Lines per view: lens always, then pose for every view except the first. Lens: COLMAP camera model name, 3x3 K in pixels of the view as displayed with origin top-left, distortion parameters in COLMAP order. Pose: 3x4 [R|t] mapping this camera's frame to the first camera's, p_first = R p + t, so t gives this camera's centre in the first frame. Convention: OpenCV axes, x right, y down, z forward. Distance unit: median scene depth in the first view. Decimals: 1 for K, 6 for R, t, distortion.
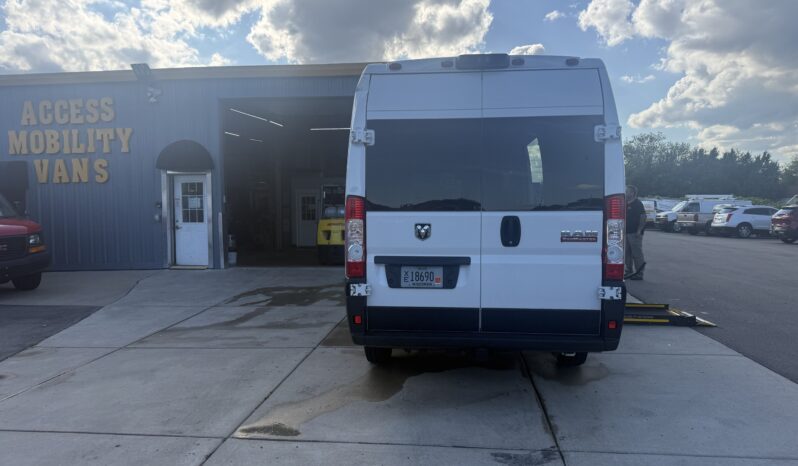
lens RADIAL K [[551.2, 0, 399.0], [0, 551.2, 233.0], [0, 0, 1]] dist [0.130197, -0.210024]
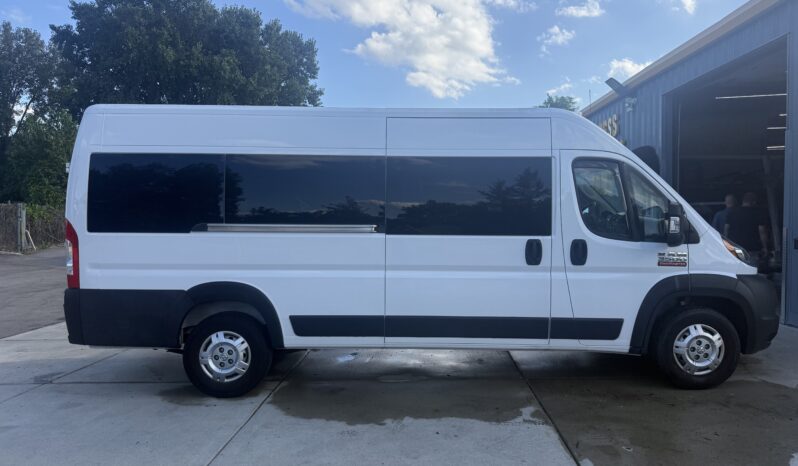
lens RADIAL K [[558.1, 0, 399.0], [0, 558.1, 233.0], [0, 0, 1]] dist [0.070067, -0.092310]
pose [[0.076016, 0.034554, -0.996508, 1.631105], [-0.039221, 0.998730, 0.031640, -0.100964], [0.996335, 0.036679, 0.077275, 1.568592]]
